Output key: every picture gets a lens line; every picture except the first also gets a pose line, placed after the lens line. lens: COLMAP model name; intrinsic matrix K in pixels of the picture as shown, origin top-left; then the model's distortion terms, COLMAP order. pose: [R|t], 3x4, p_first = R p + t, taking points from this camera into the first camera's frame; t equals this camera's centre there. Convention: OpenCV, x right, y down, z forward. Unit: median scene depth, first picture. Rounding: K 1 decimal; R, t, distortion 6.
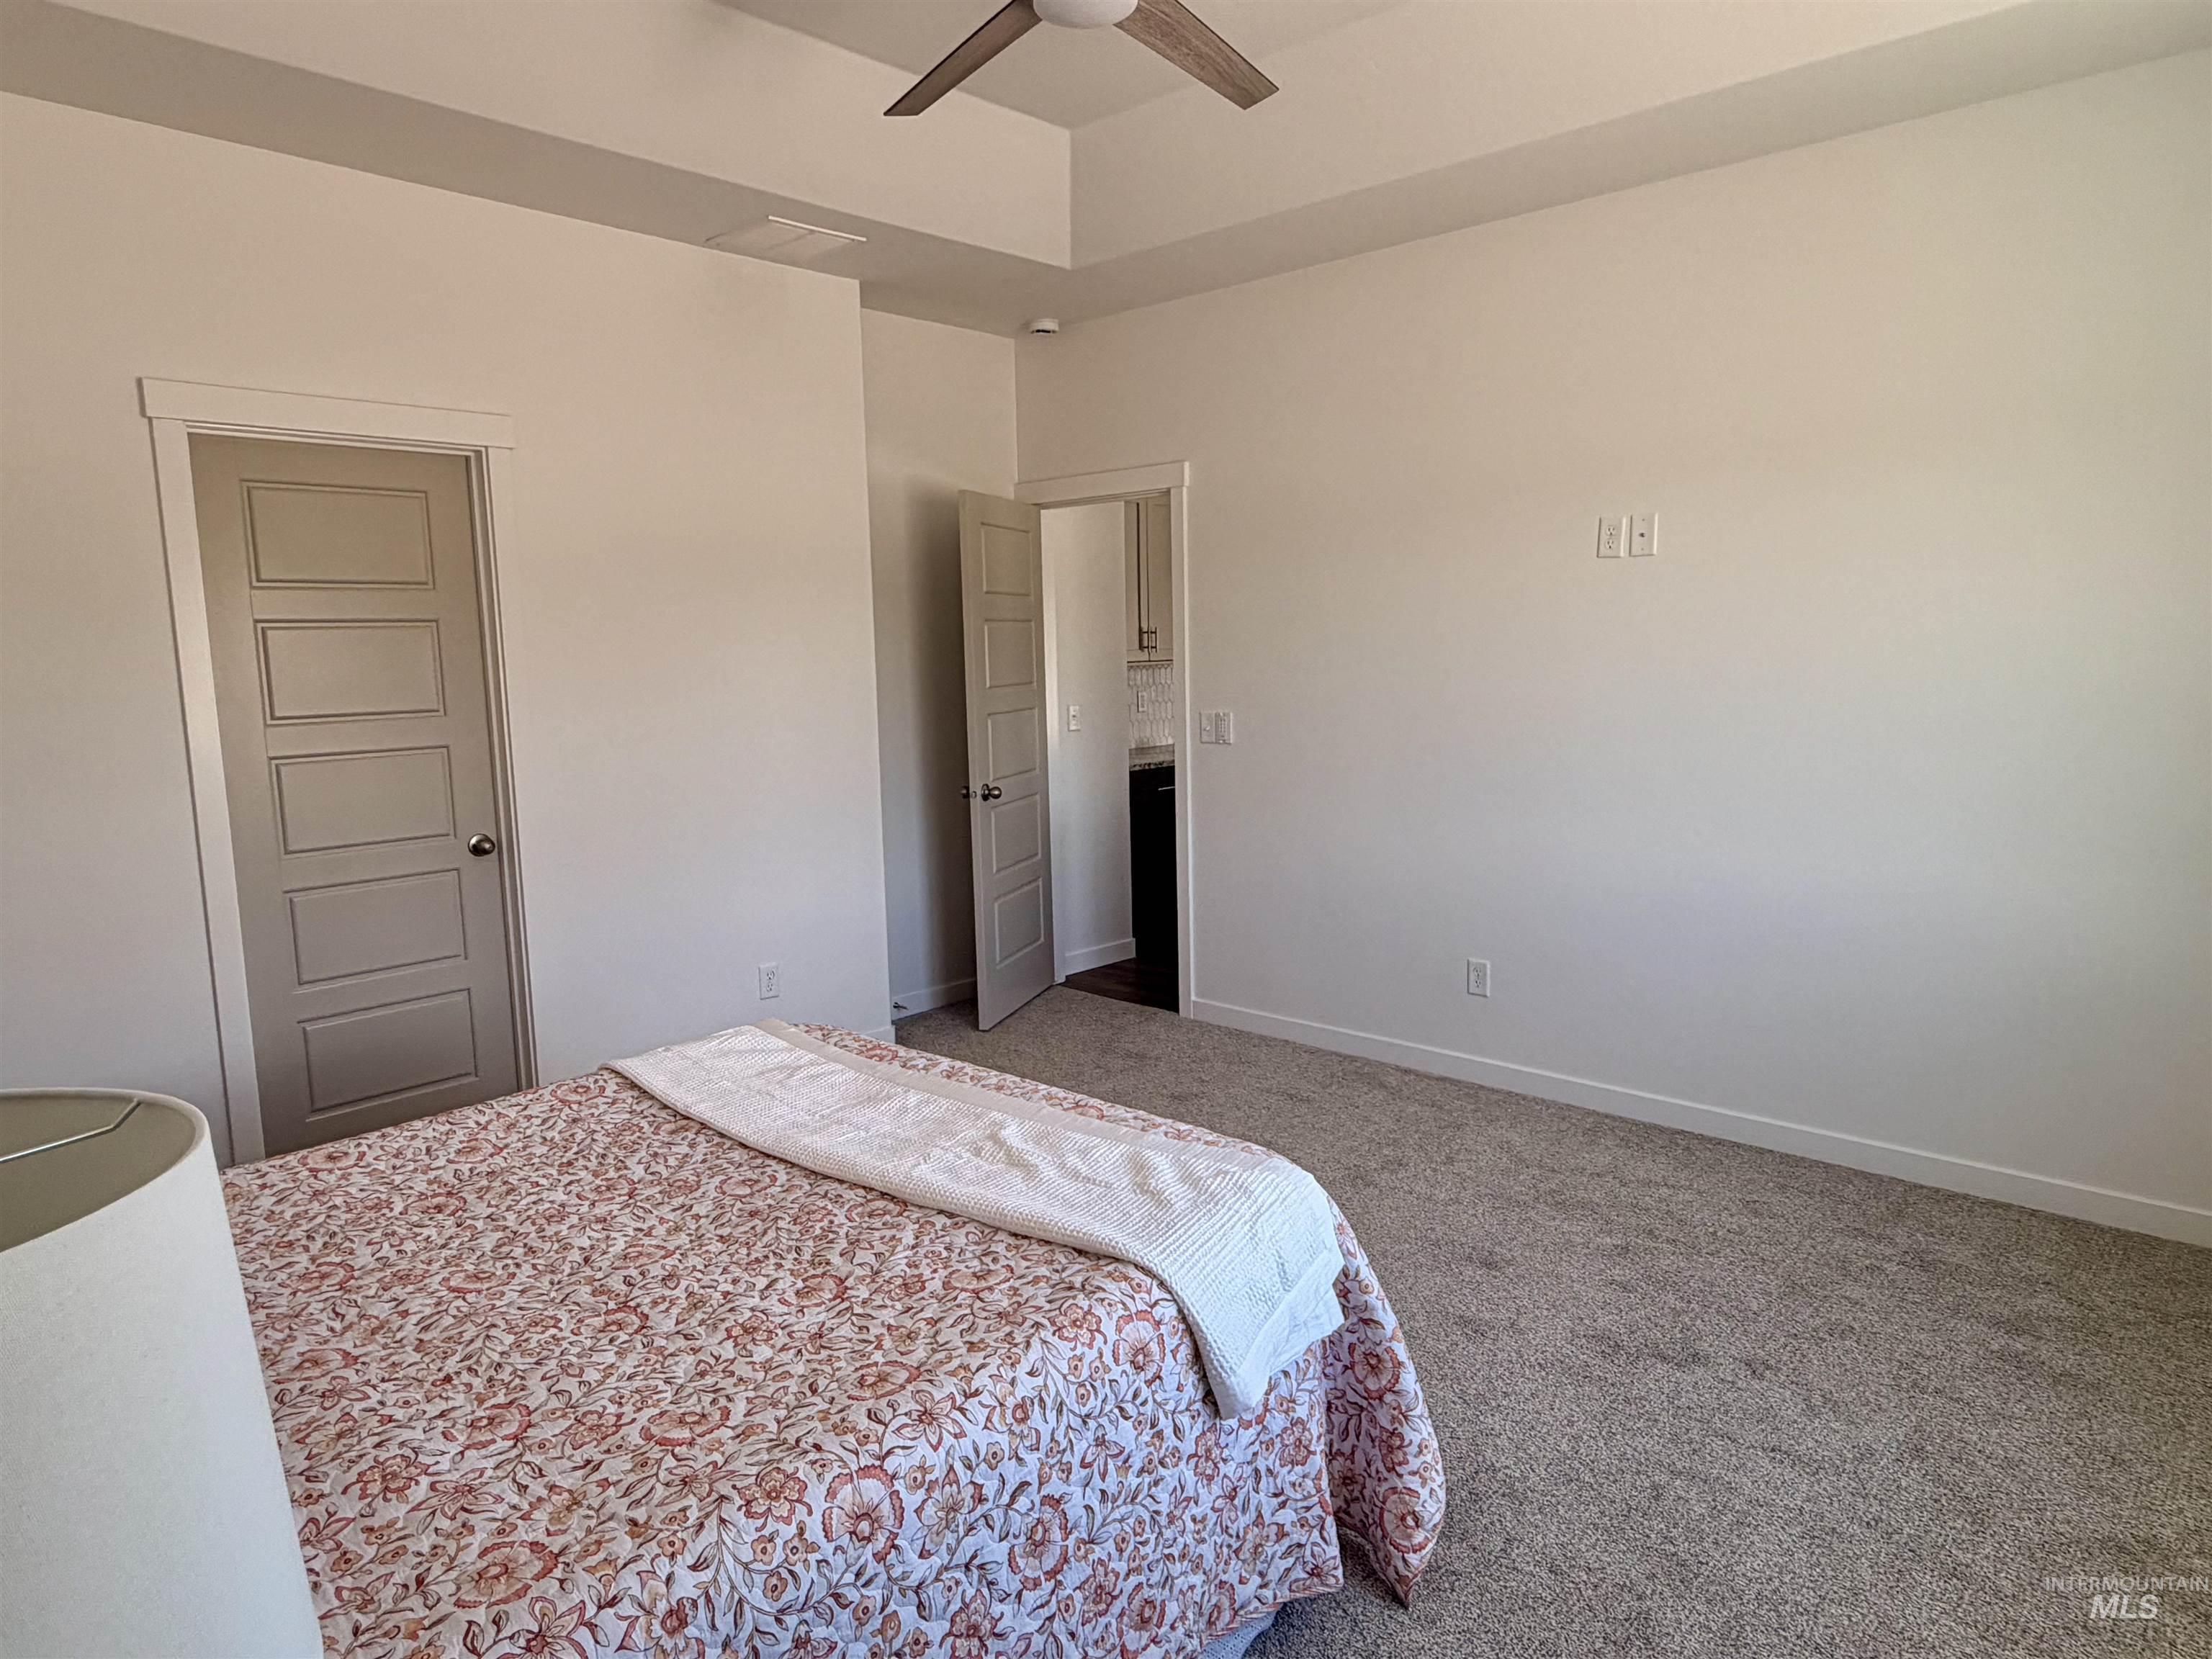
lens RADIAL K [[1349.9, 0, 1088.9], [0, 1349.9, 831.2], [0, 0, 1]] dist [0.002091, -0.001305]
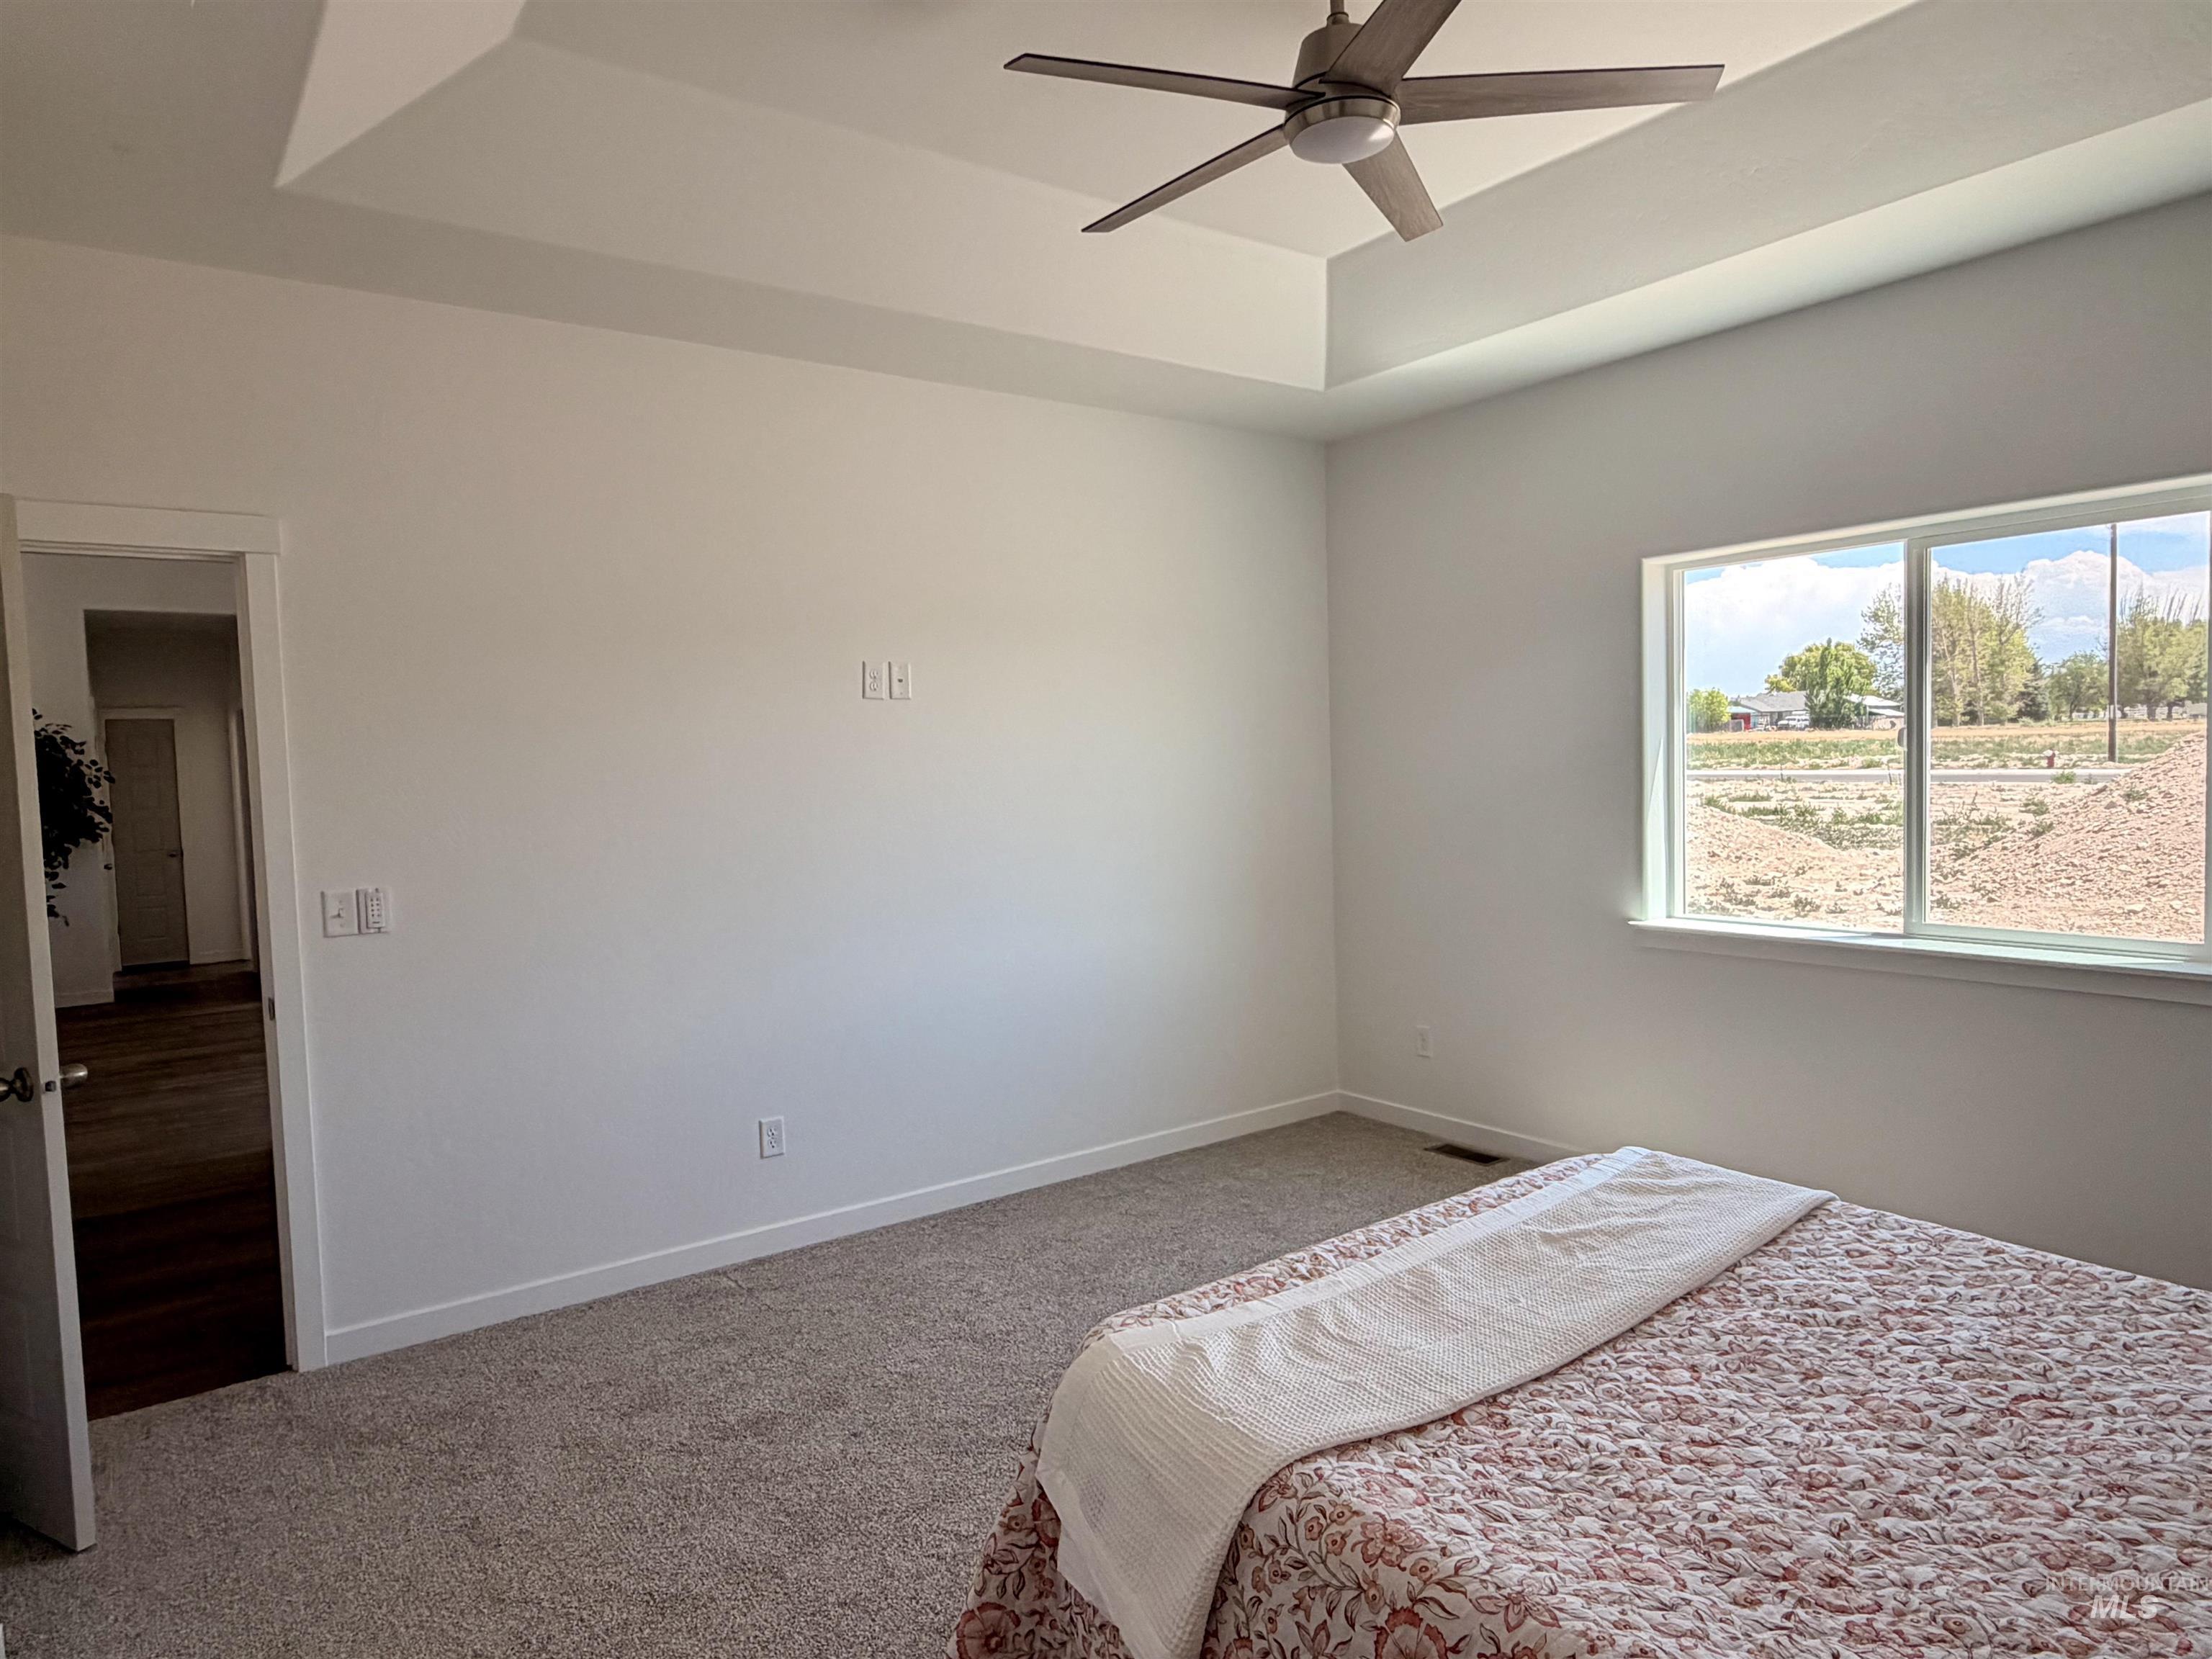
lens RADIAL K [[1349.9, 0, 1105.8], [0, 1349.9, 830.8], [0, 0, 1]] dist [0.002091, -0.001305]
pose [[0.178974, -0.035235, 0.983223, -0.641542], [0.162860, 0.986633, 0.005712, -0.075038], [-0.970281, 0.159105, 0.182320, 0.640508]]
